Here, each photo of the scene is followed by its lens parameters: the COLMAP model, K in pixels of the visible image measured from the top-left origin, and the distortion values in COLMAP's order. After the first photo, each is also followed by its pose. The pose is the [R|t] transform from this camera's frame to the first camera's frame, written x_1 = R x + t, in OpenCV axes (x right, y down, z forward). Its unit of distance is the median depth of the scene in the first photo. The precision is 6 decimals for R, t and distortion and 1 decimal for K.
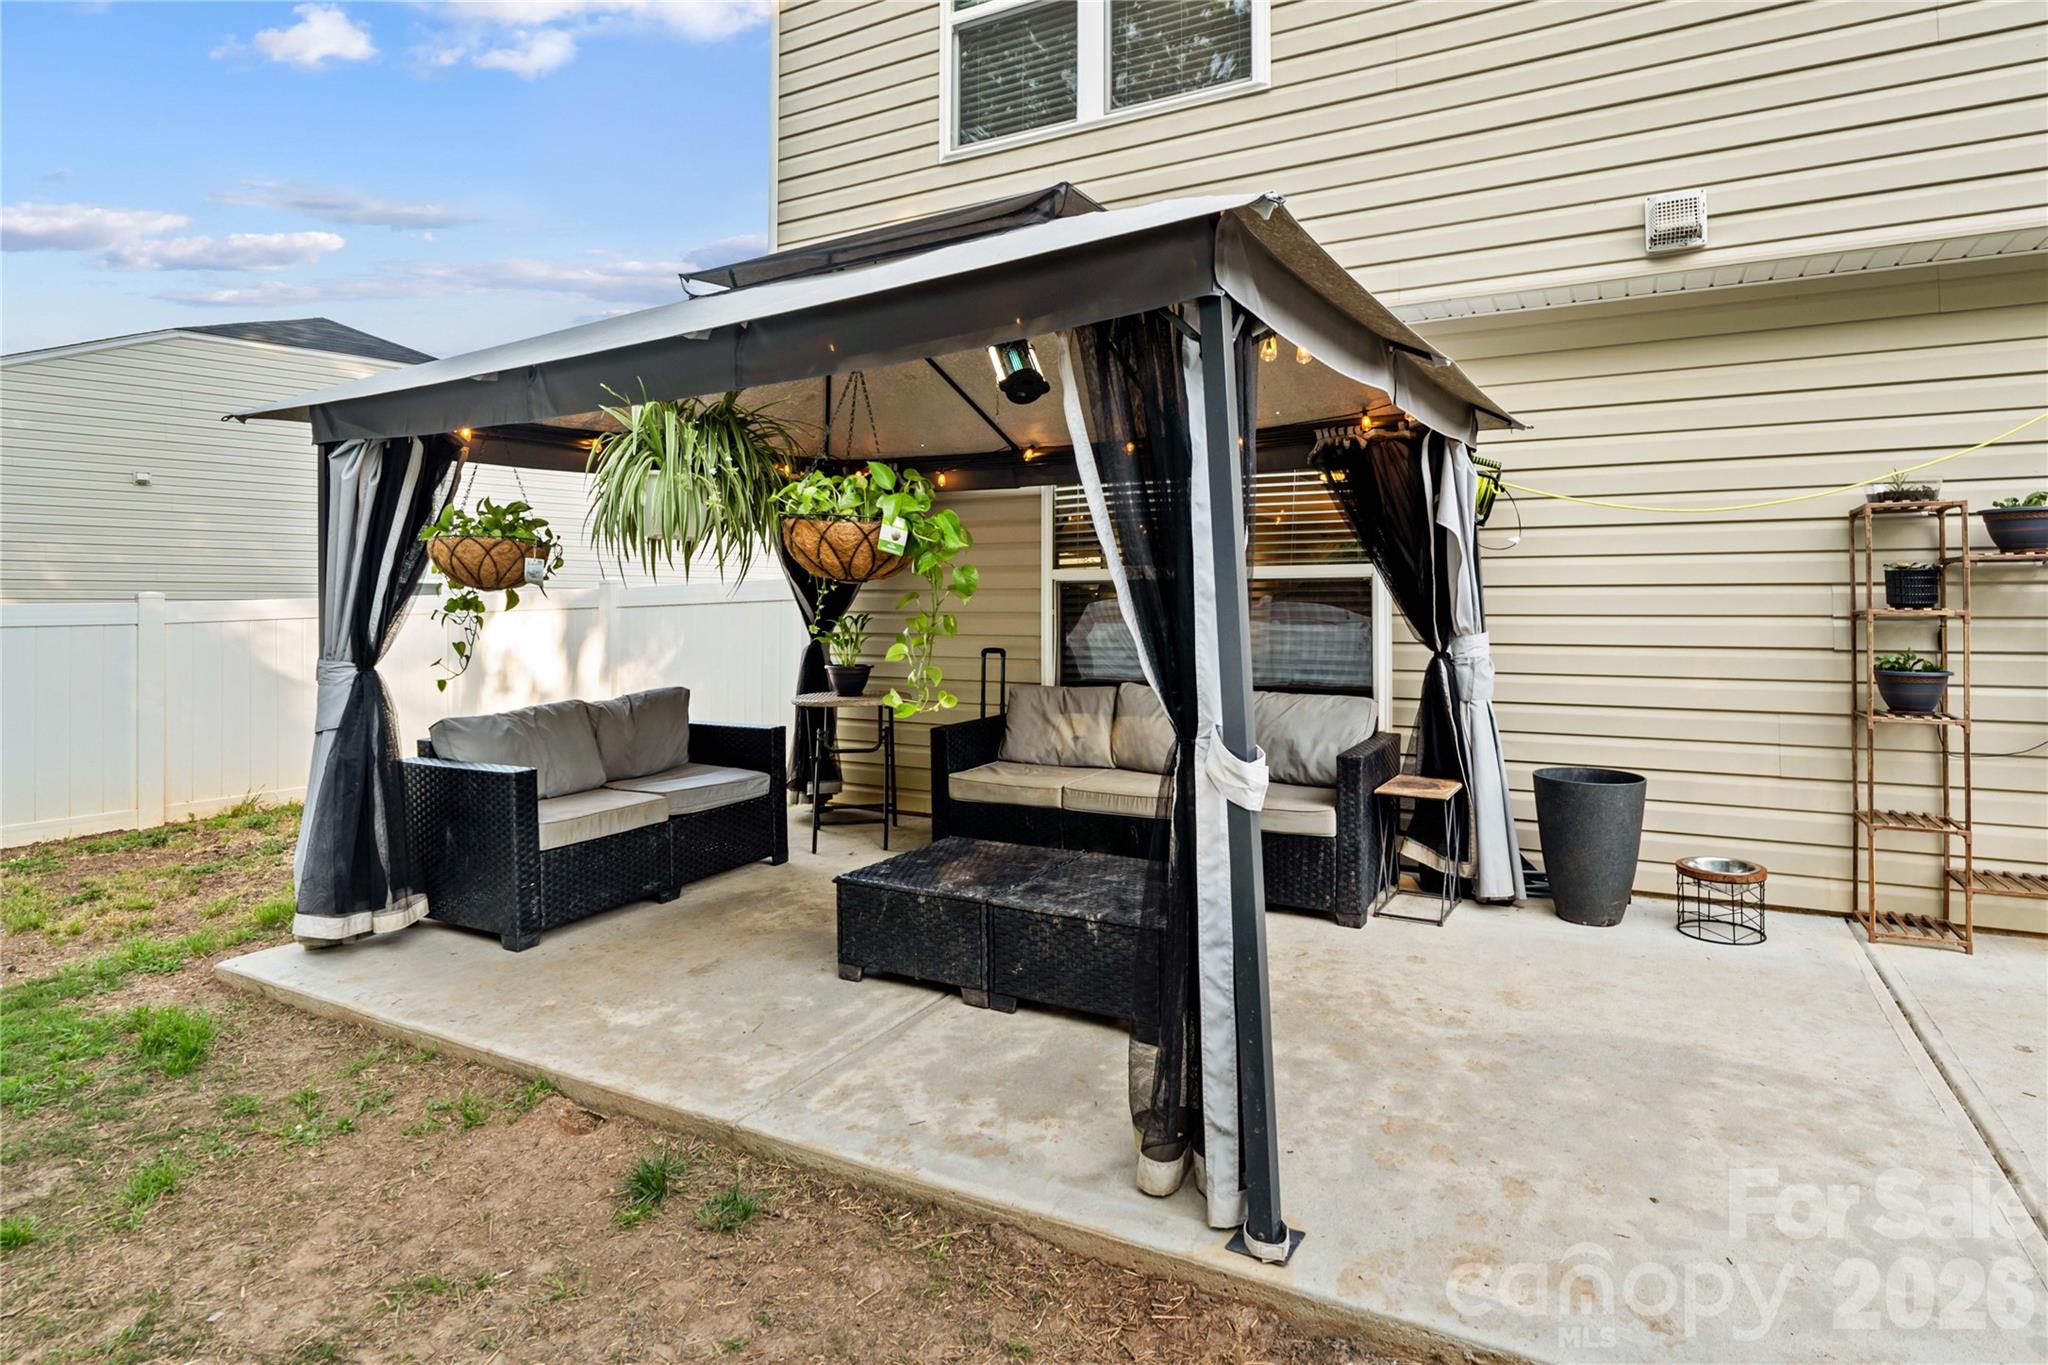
lens RADIAL K [[1075.7, 0, 1105.9], [0, 1075.7, 582.0], [0, 0, 1]] dist [-0.001967, 0.000479]
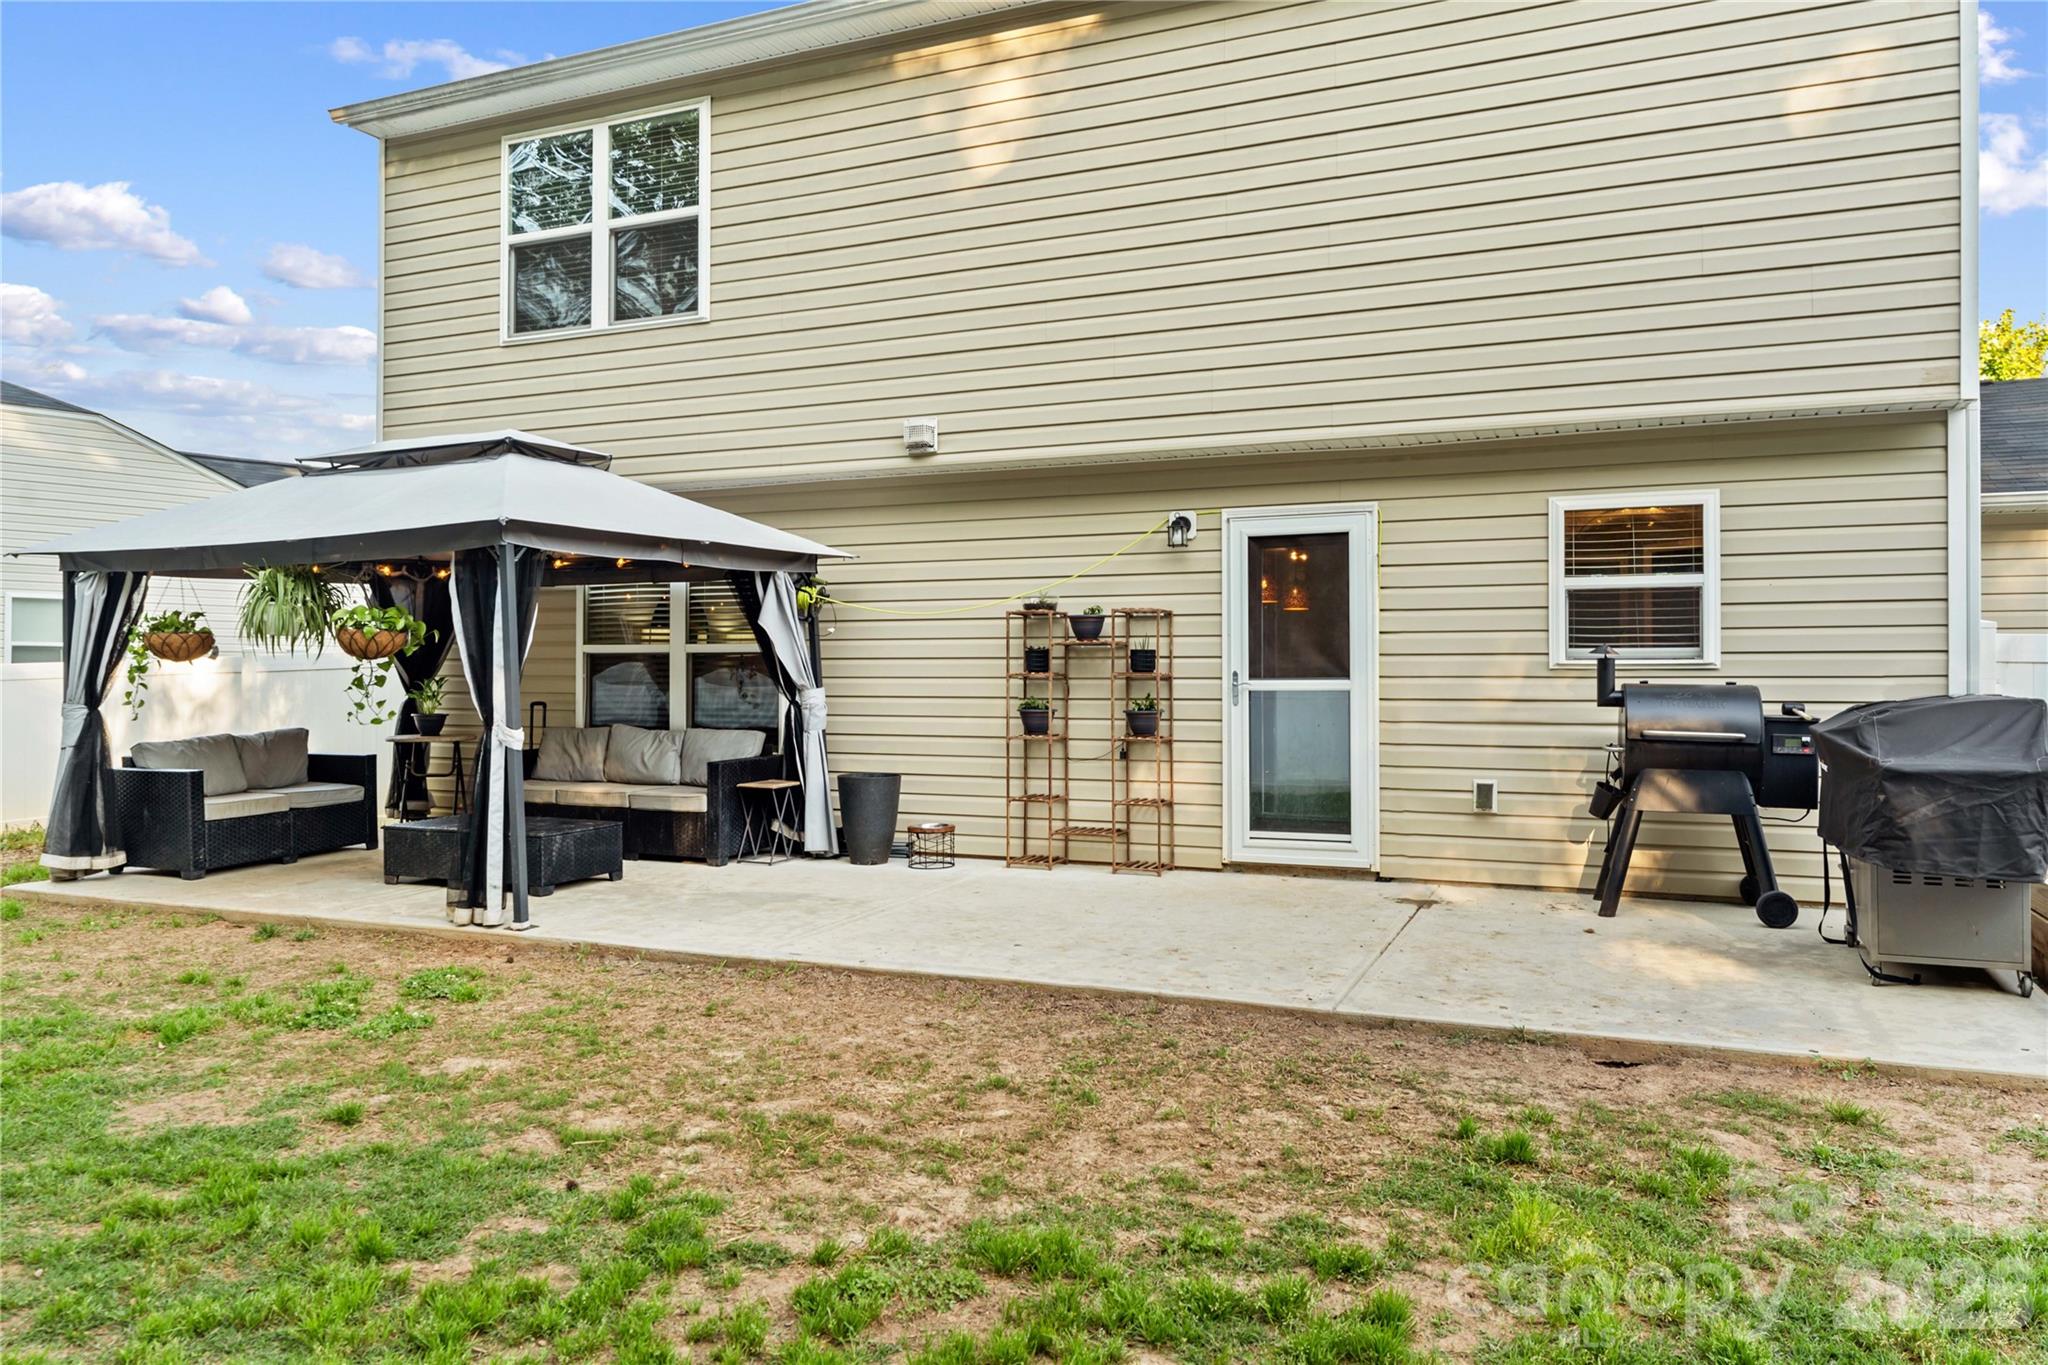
lens RADIAL K [[1450.9, 0, 1023.6], [0, 1450.9, 648.2], [0, 0, 1]] dist [0.006971, 0.006818]
pose [[0.998580, 0.001859, 0.053247, 0.568853], [-0.002185, 0.999979, 0.006064, -0.027006], [-0.053235, -0.006172, 0.998563, -1.212795]]
